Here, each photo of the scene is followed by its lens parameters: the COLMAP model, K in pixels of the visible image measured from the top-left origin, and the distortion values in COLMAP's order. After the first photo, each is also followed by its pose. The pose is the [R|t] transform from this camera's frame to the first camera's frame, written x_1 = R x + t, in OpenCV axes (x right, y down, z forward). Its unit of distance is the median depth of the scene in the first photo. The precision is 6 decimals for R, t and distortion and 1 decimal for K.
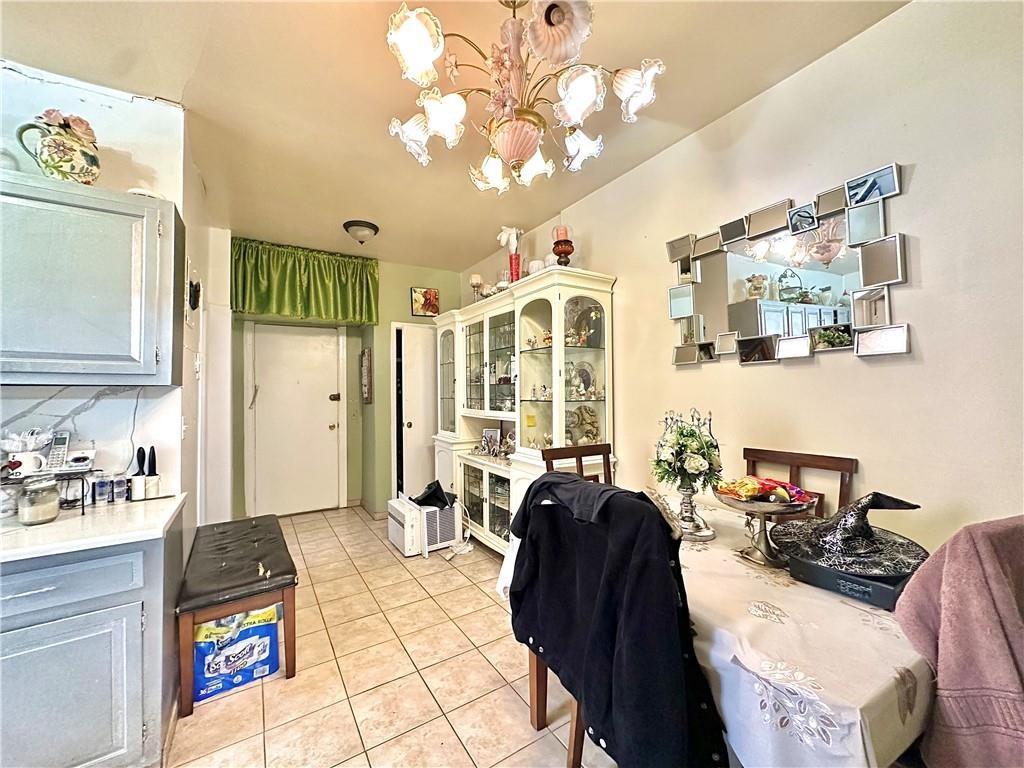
lens RADIAL K [[409.8, 0, 514.7], [0, 409.8, 386.8], [0, 0, 1]] dist [-0.002591, -0.000185]
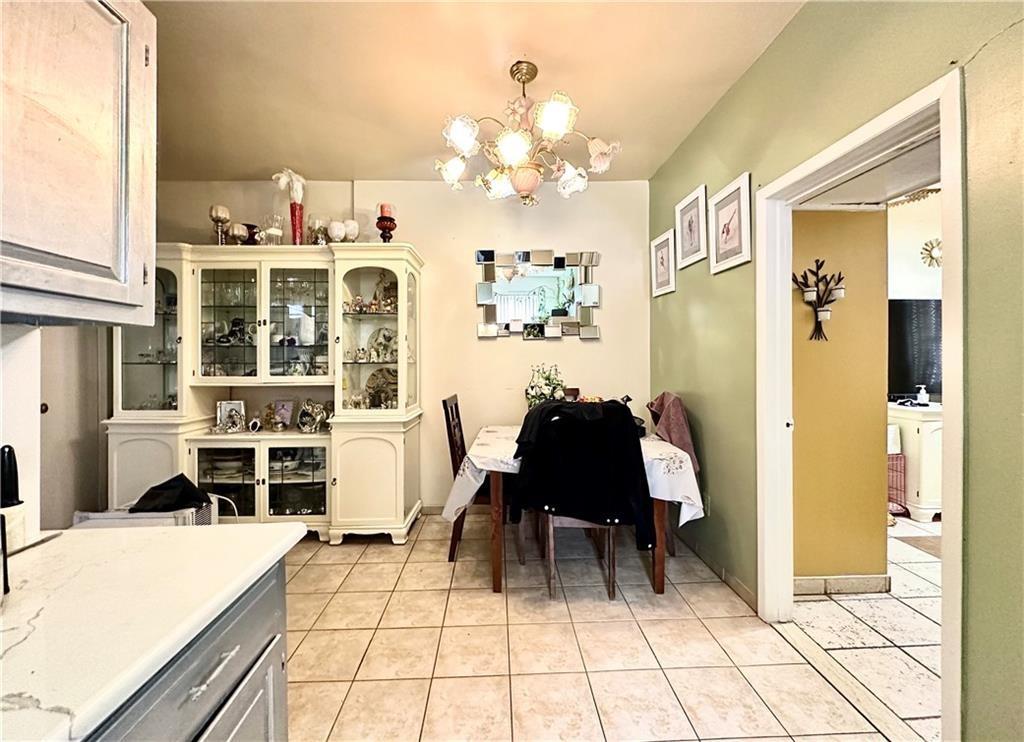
lens RADIAL K [[411.5, 0, 511.6], [0, 411.5, 363.2], [0, 0, 1]] dist [0.000322, -0.000029]
pose [[0.500149, 0.004033, 0.865930, -0.572215], [-0.006241, 0.999980, -0.001052, 0.028947], [-0.865917, -0.004878, 0.500164, 0.132474]]
